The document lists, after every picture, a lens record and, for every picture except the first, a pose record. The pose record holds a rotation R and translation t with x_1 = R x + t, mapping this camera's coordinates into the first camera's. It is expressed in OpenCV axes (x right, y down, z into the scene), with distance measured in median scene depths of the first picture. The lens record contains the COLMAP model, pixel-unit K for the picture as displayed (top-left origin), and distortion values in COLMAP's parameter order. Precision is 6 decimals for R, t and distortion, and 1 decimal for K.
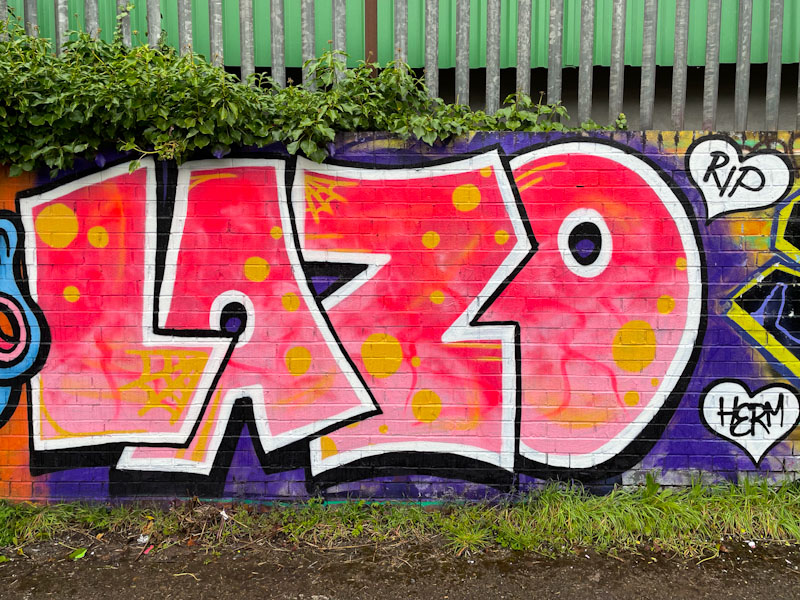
lens RADIAL K [[617.2, 0, 438.3], [0, 617.2, 265.6], [0, 0, 1]] dist [0.074511, -0.068500]
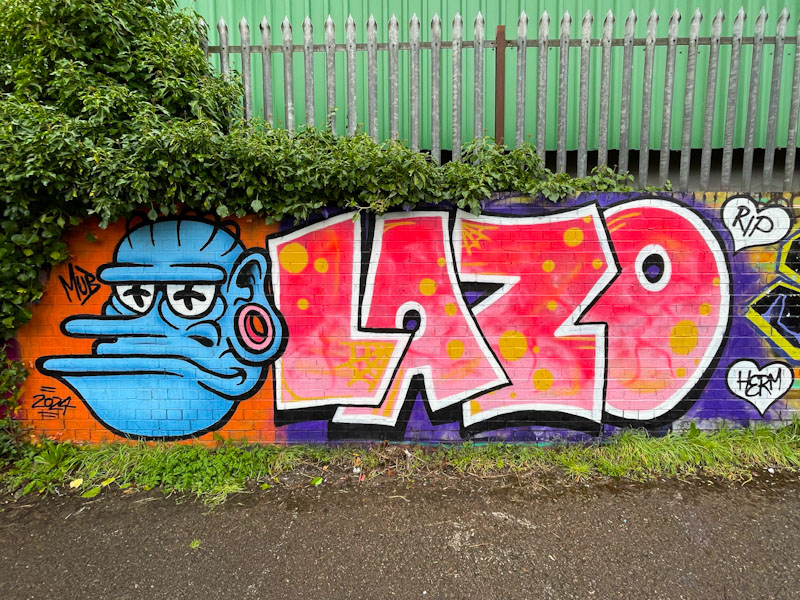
lens RADIAL K [[378.0, 0, 410.7], [0, 378.0, 276.5], [0, 0, 1]] dist [-0.005146, 0.004281]
pose [[0.999910, -0.004801, 0.012522, -0.344034], [0.004689, 0.999949, 0.008908, -0.026499], [-0.012564, -0.008849, 0.999882, 0.113017]]
